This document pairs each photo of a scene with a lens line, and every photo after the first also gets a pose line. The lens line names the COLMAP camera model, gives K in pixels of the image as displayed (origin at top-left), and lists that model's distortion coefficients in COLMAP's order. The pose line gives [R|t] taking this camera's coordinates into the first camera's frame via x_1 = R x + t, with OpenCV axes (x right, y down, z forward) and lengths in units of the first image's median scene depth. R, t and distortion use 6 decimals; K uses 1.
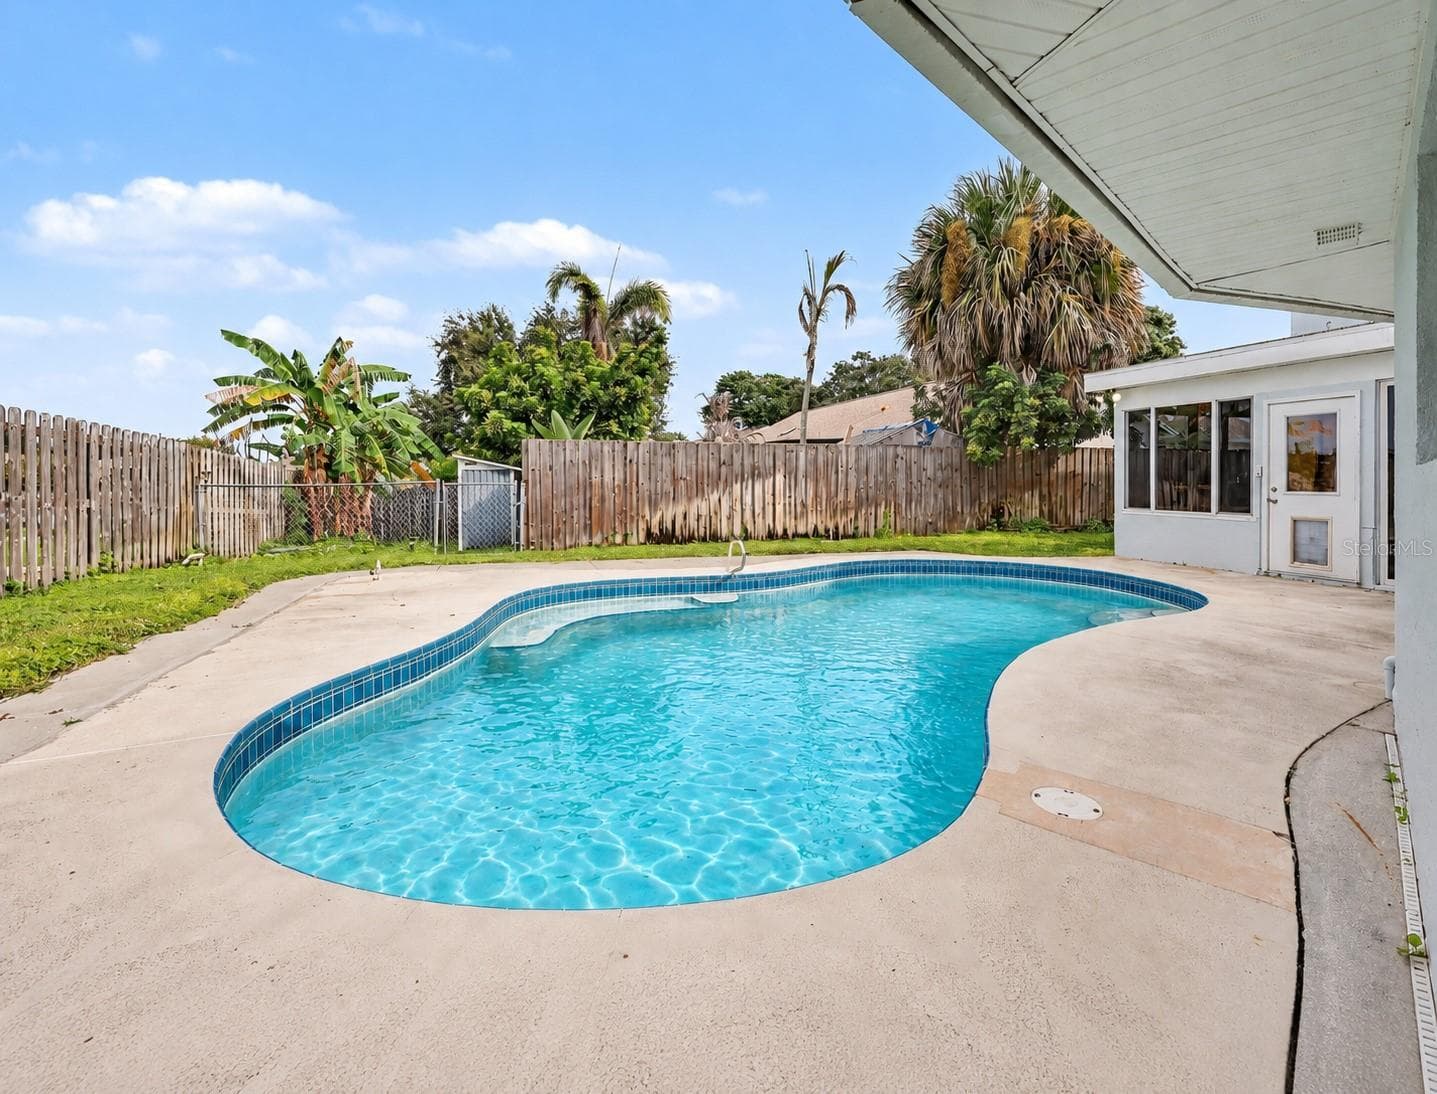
lens RADIAL K [[722.0, 0, 763.1], [0, 722.0, 473.4], [0, 0, 1]] dist [0.035468, 0.000060]
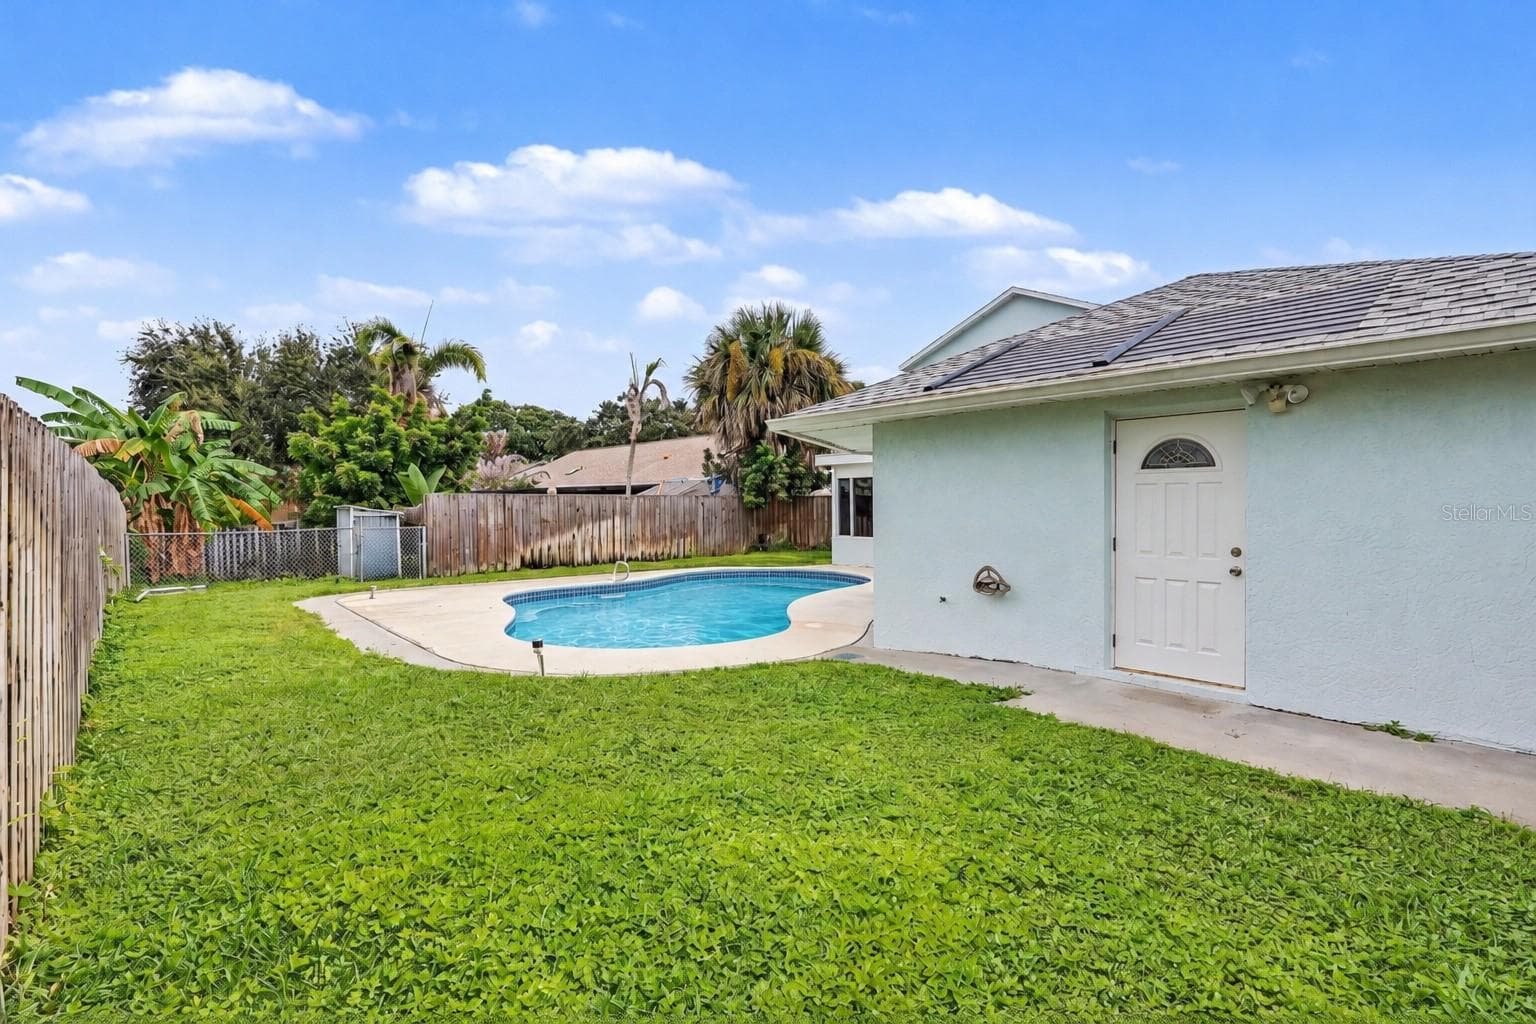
lens RADIAL K [[716.6, 0, 770.6], [0, 716.6, 502.4], [0, 0, 1]] dist [-0.000707, -0.000341]
pose [[0.936097, -0.006949, 0.351673, -0.188499], [0.005930, 0.999975, 0.003975, -0.029858], [-0.351692, -0.001635, 0.936115, -0.406761]]
